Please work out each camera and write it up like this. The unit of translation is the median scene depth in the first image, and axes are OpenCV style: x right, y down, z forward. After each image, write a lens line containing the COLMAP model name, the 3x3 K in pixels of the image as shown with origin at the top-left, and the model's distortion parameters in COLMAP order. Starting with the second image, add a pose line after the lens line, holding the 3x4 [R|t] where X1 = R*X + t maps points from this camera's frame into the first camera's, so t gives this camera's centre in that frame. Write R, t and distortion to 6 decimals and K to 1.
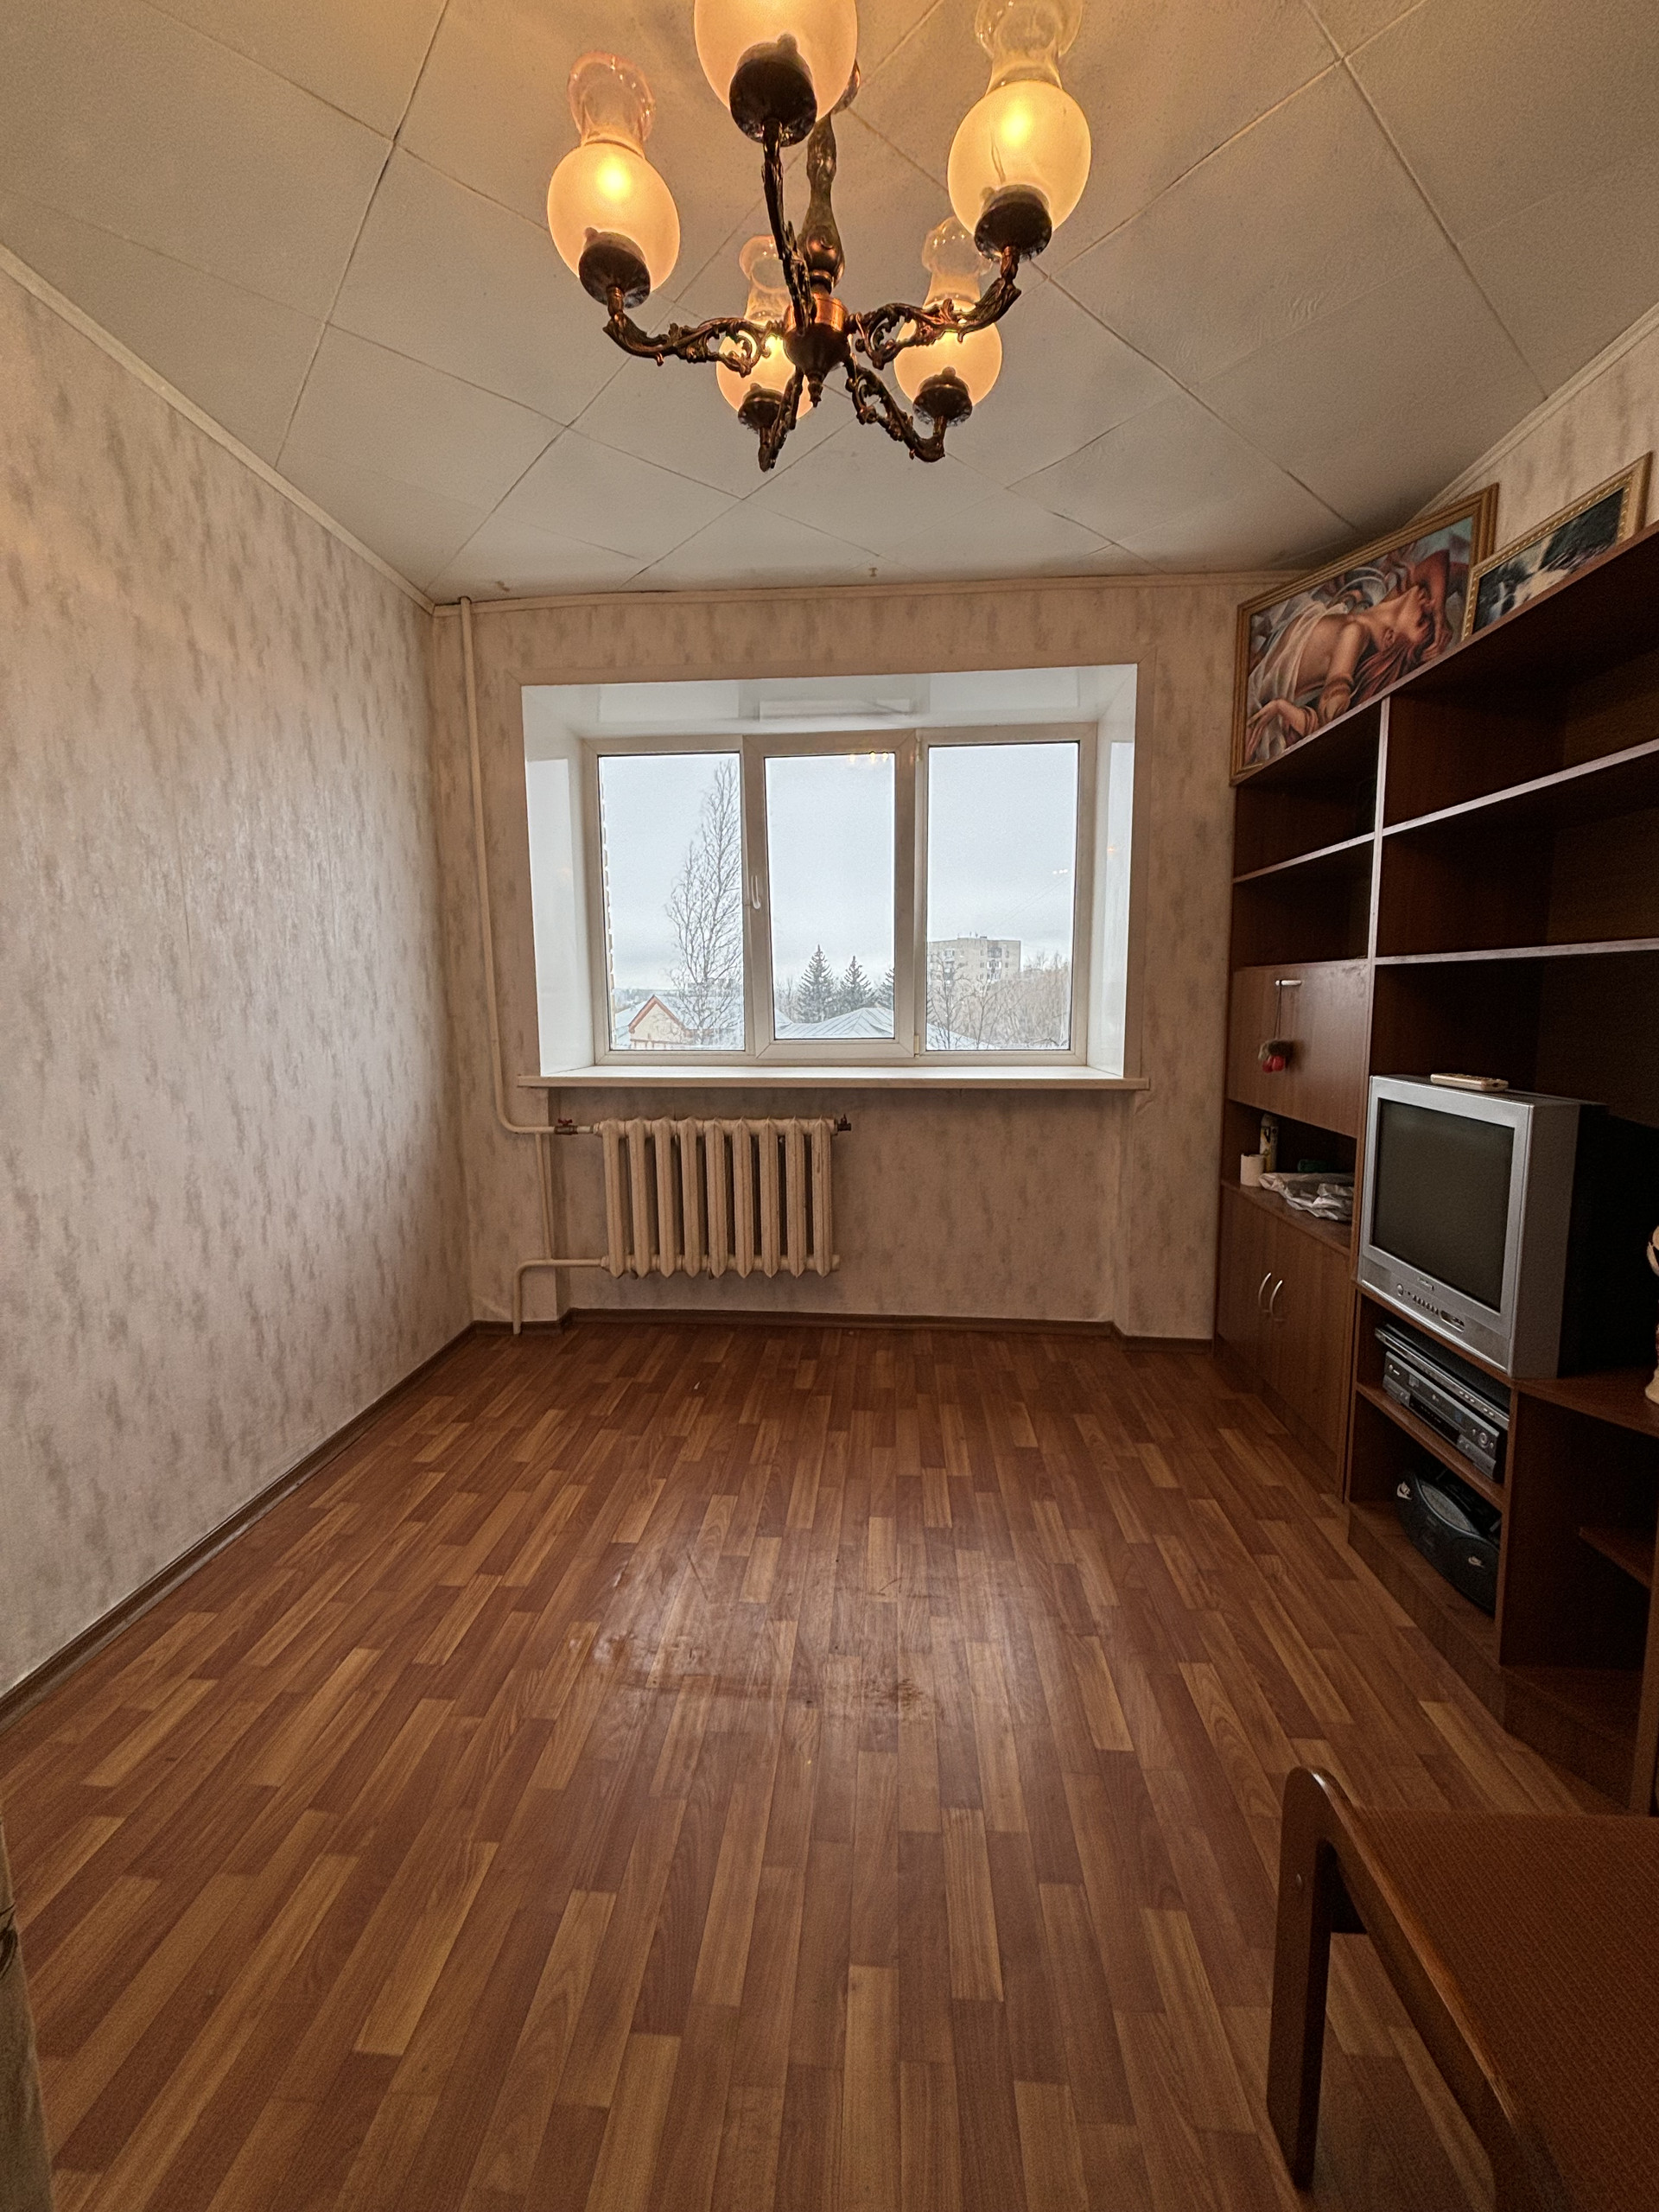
lens RADIAL K [[890.2, 0, 827.5], [0, 890.2, 1103.0], [0, 0, 1]] dist [-0.004051, -0.001250]
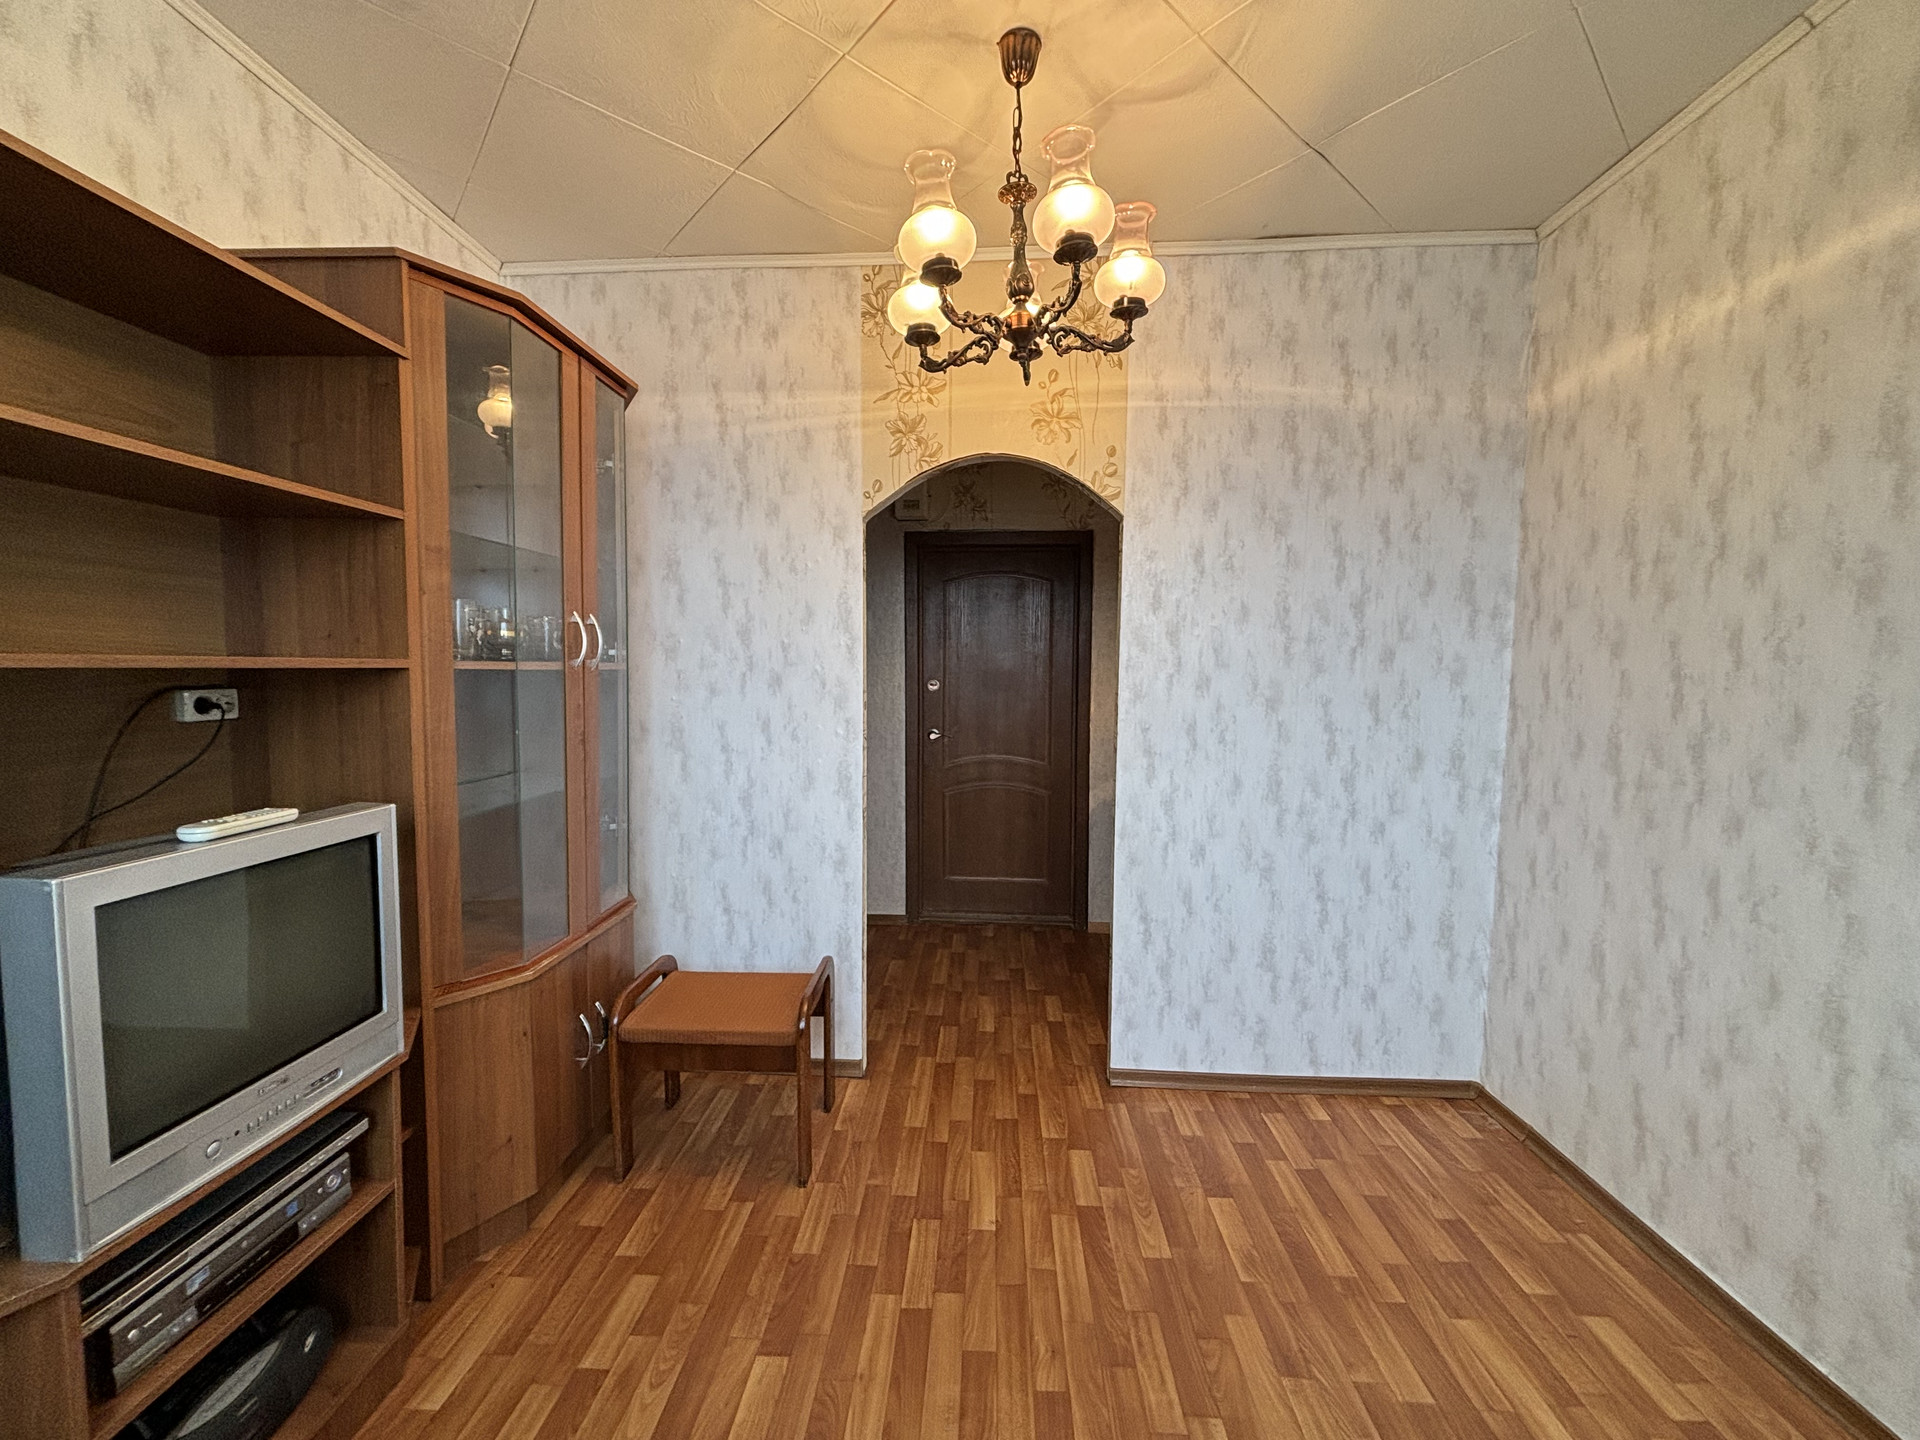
lens RADIAL K [[768.8, 0, 960.0], [0, 768.8, 720.0], [0, 0, 1]] dist [-0.000153, -0.000977]
pose [[-0.999394, 0.003884, -0.034604, 0.064955], [-0.002488, 0.983253, 0.182231, -0.147821], [0.034732, 0.182206, -0.982647, 1.037274]]
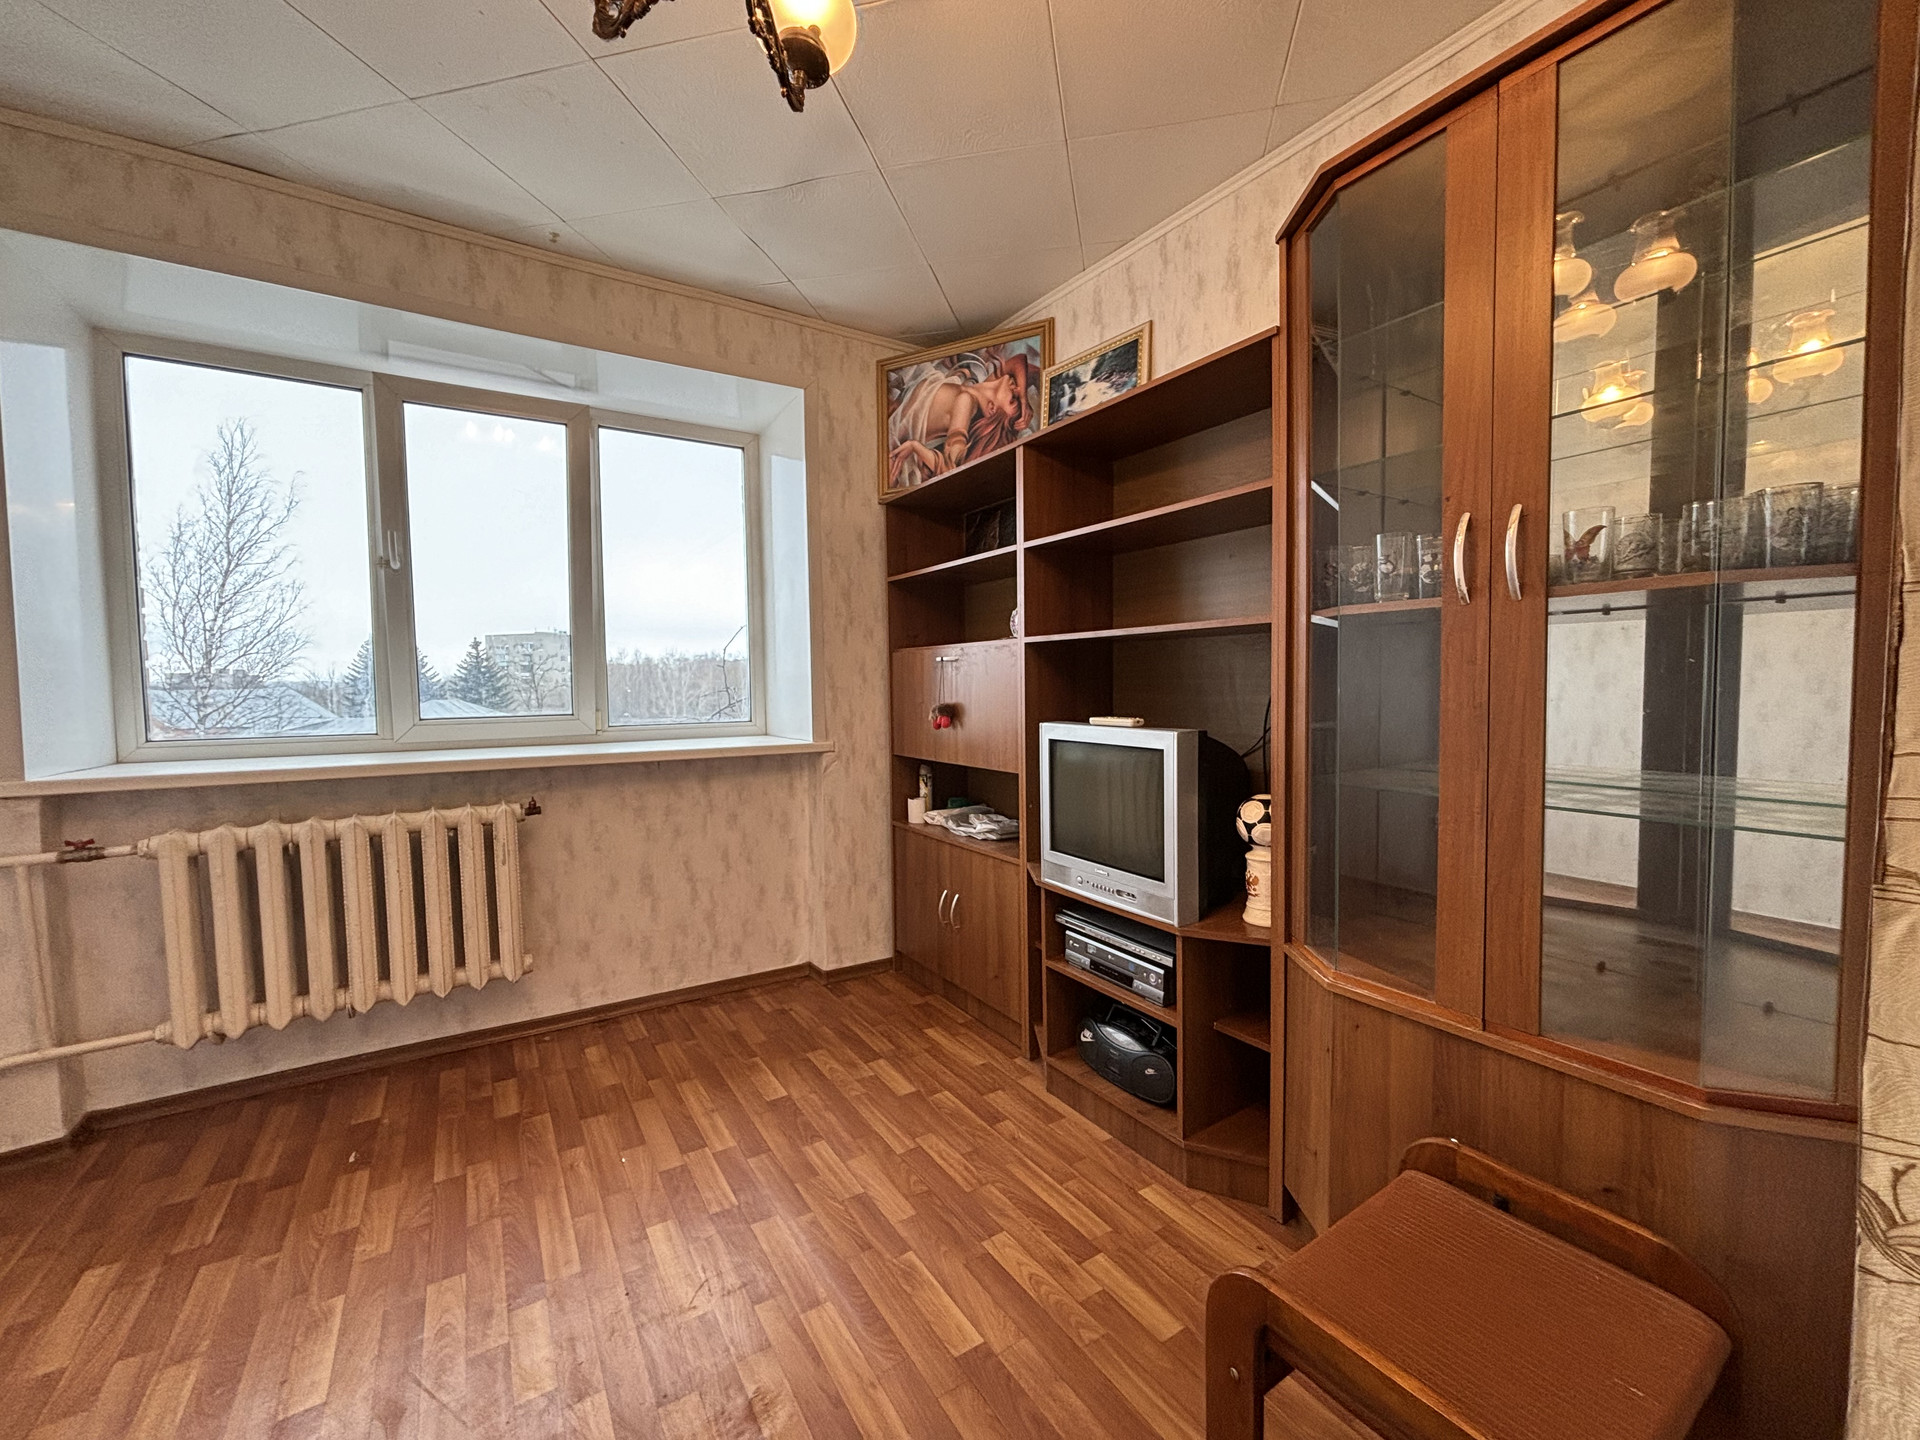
lens RADIAL K [[774.0, 0, 960.0], [0, 774.0, 720.0], [0, 0, 1]] dist [0.001058, -0.000885]
pose [[0.800361, -0.031500, 0.598690, -0.125123], [0.077308, 0.995704, -0.050960, 0.010204], [-0.594513, 0.087070, 0.799358, 0.108754]]
